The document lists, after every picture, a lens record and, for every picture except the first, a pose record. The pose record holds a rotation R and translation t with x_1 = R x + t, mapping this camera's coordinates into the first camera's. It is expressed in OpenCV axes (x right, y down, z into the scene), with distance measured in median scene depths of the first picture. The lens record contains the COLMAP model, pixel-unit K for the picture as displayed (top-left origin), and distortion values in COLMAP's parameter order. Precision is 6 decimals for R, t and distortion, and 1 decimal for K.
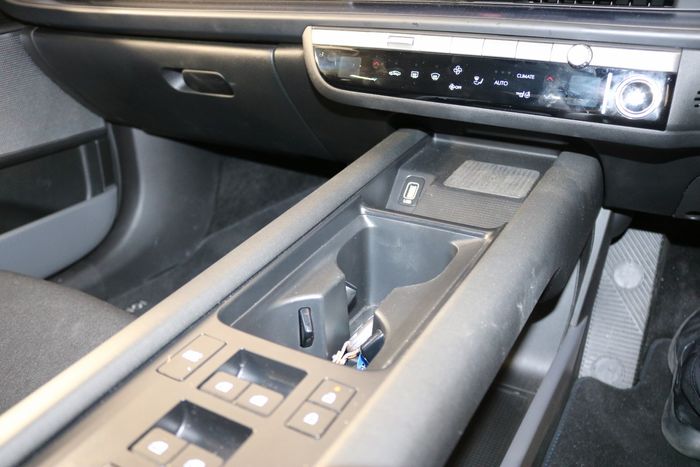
lens RADIAL K [[574.8, 0, 350.7], [0, 574.8, 227.5], [0, 0, 1]] dist [-0.151878, 0.096265]
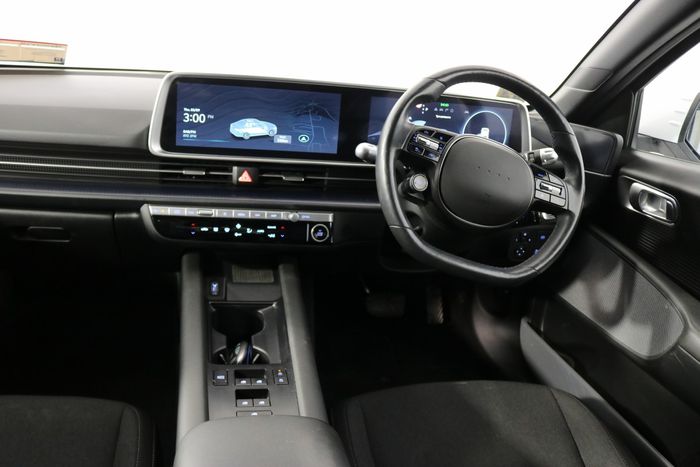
lens RADIAL K [[574.8, 0, 347.9], [0, 574.8, 230.4], [0, 0, 1]] dist [-0.151878, 0.096265]
pose [[0.761756, -0.131818, 0.634312, -0.777345], [0.162771, 0.986618, 0.009557, -0.206533], [-0.627084, 0.095968, 0.773018, -0.798872]]
